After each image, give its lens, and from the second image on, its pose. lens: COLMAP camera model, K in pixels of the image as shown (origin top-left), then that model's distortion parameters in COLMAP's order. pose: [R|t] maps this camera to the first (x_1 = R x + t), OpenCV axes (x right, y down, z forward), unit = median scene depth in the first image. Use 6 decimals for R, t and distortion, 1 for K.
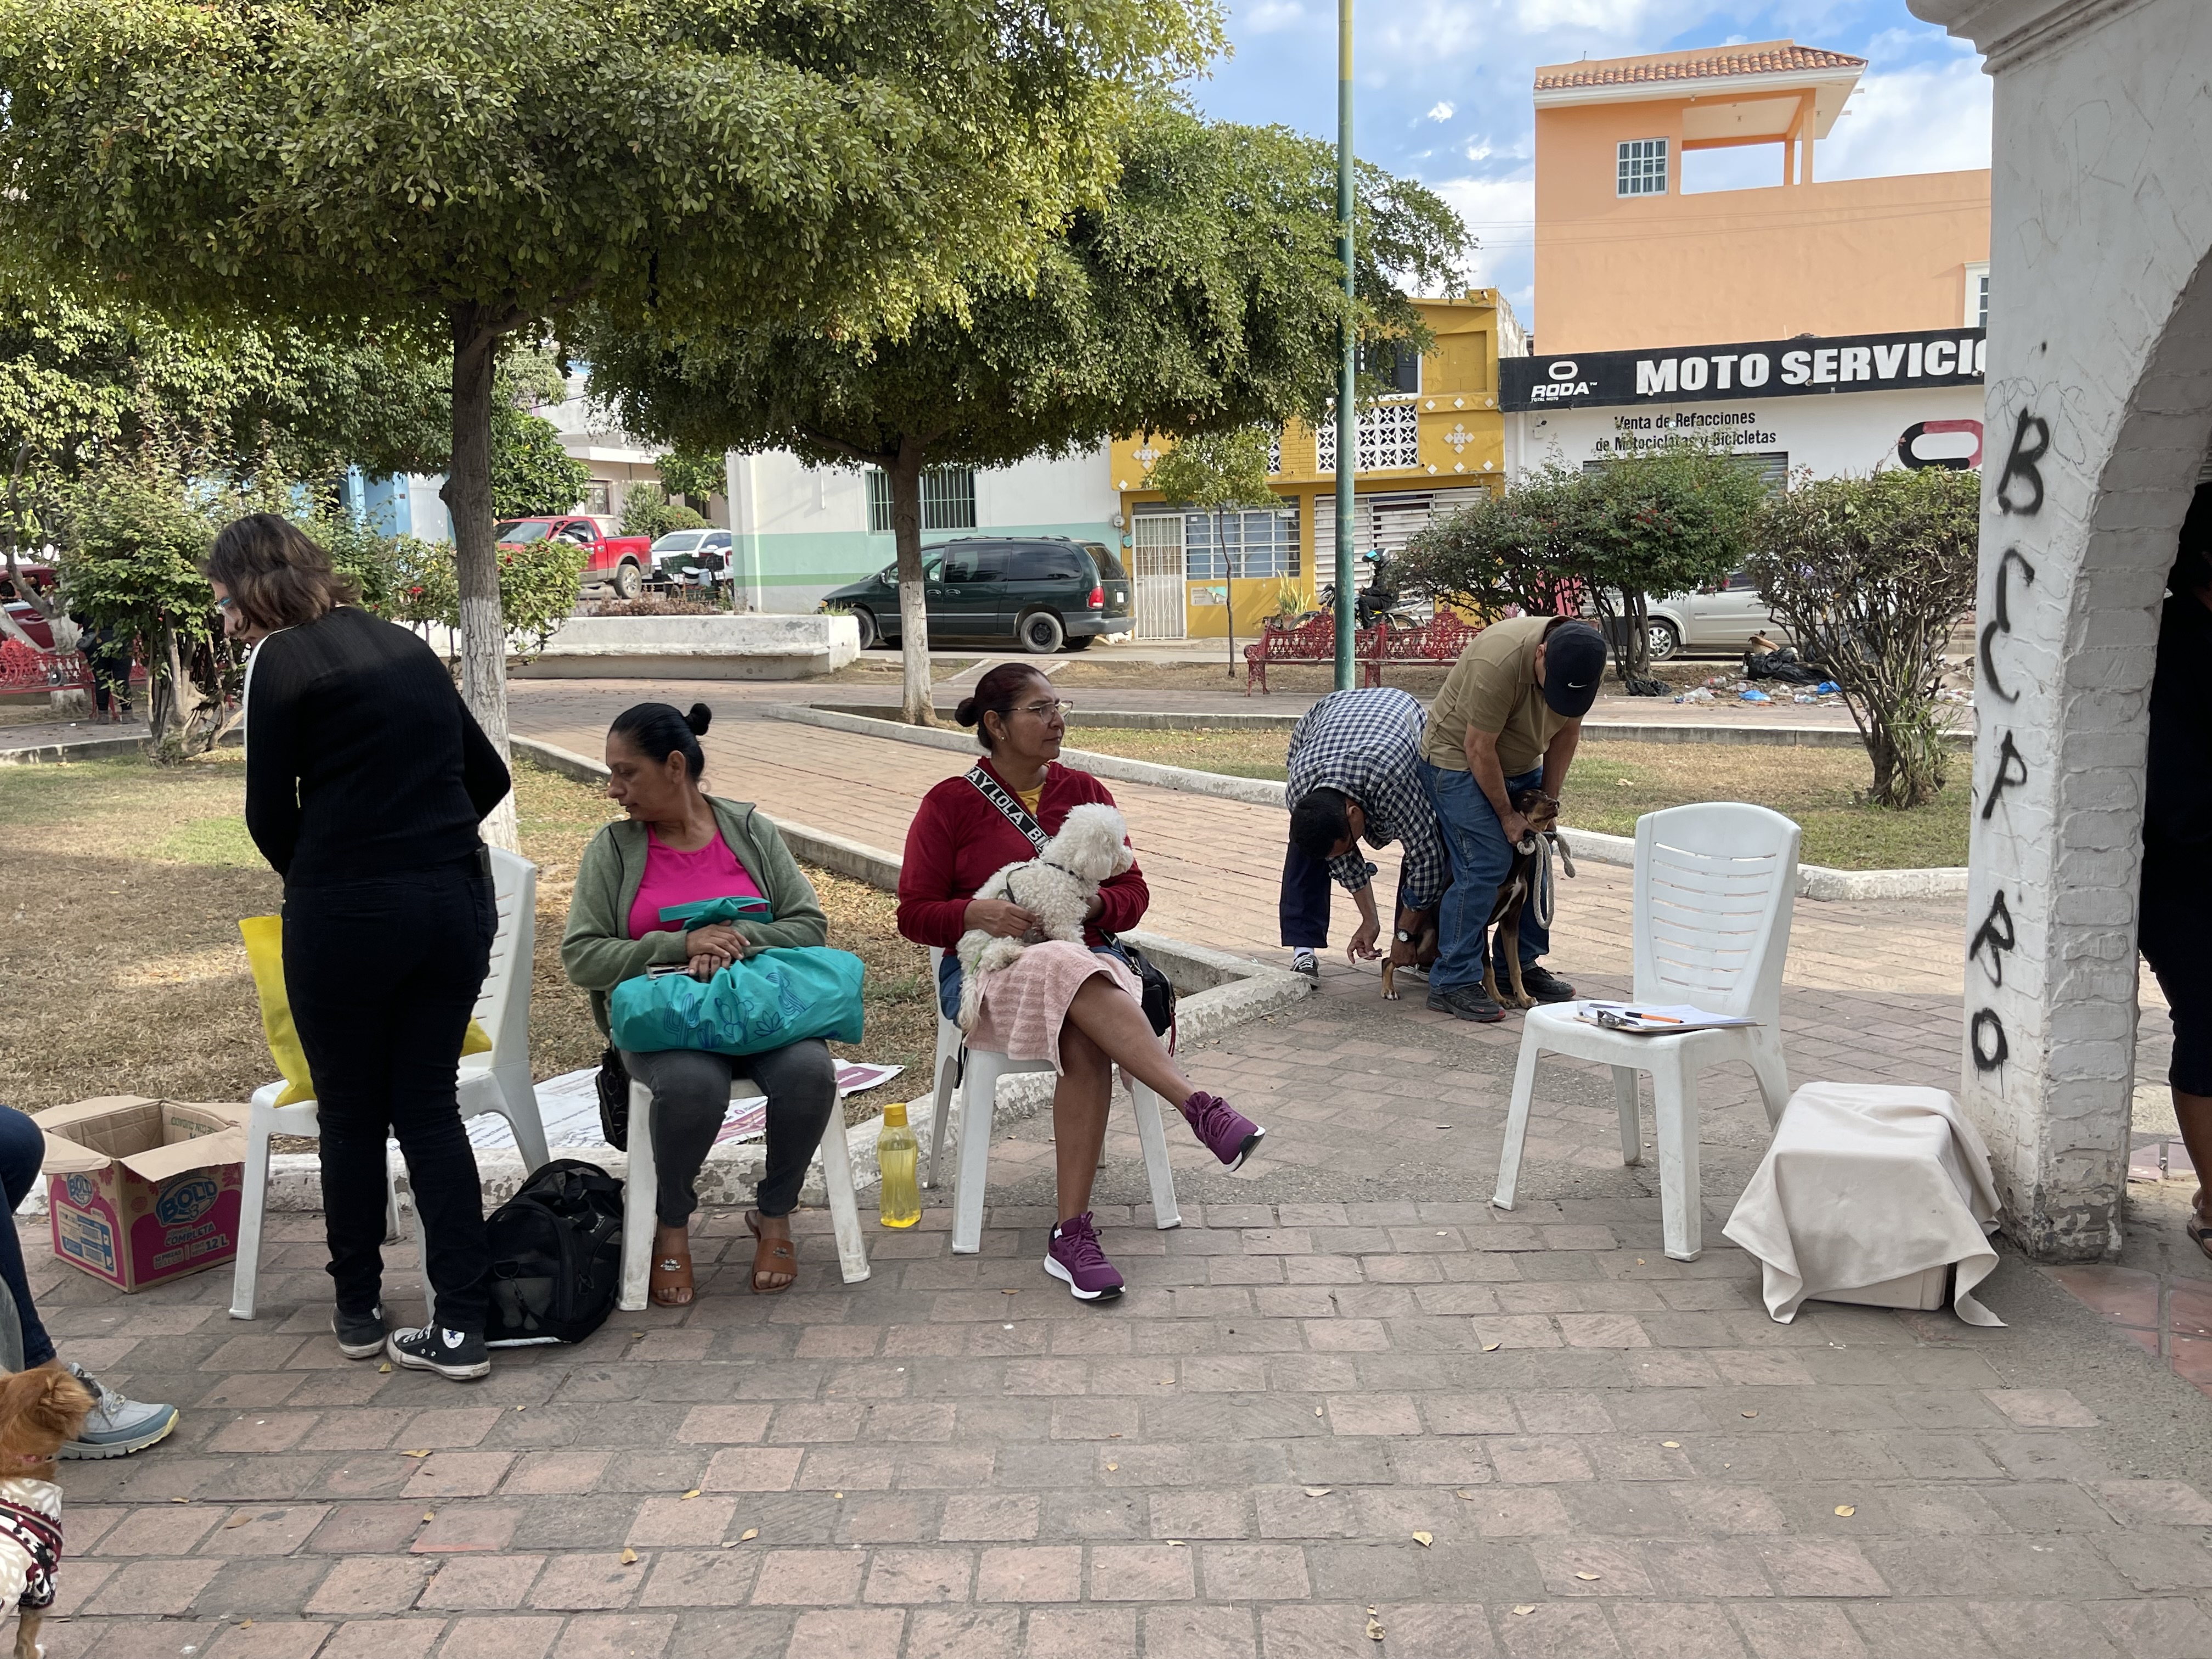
lens RADIAL K [[1833.8, 0, 1092.1], [0, 1833.8, 866.0], [0, 0, 1]] dist [0.068195, -0.098744]
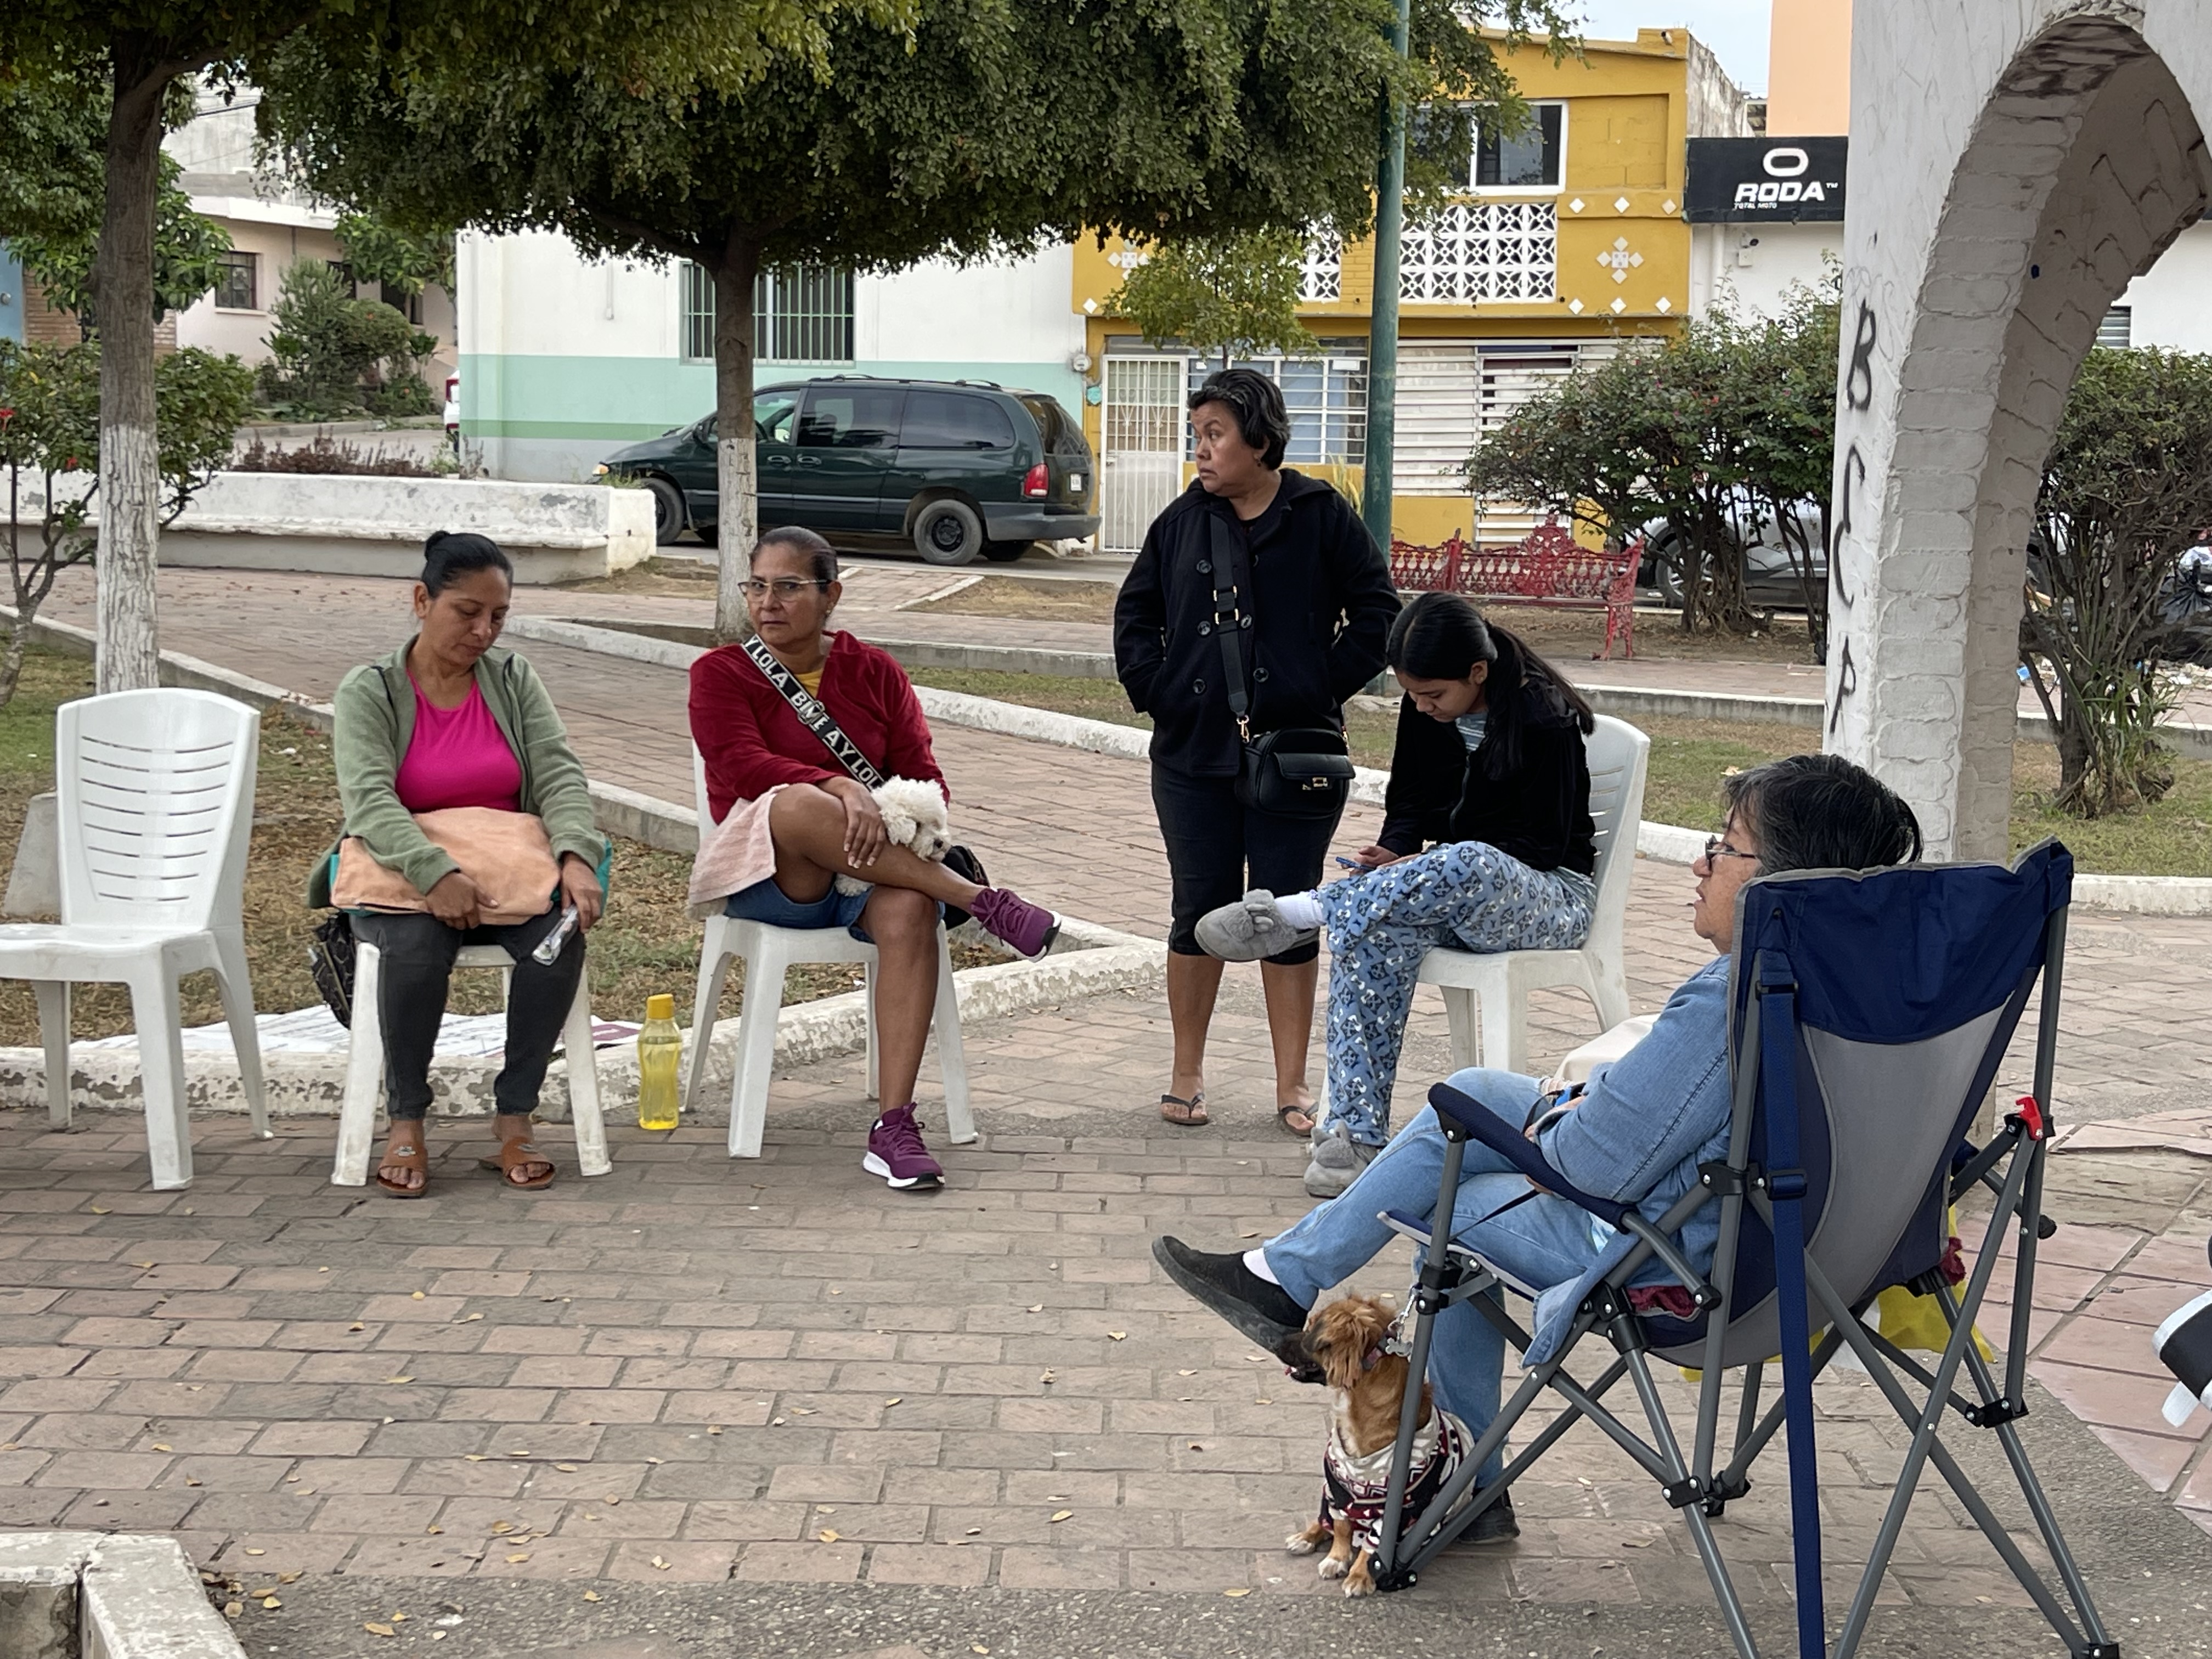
lens RADIAL K [[3061.5, 0, 1106.0], [0, 3061.5, 829.5], [0, 0, 1]] dist [0.083018, -0.066714]
pose [[0.998688, 0.045850, 0.022817, 0.016066], [-0.045051, 0.998393, -0.034369, 0.018038], [-0.024356, 0.033296, 0.999149, -0.104441]]
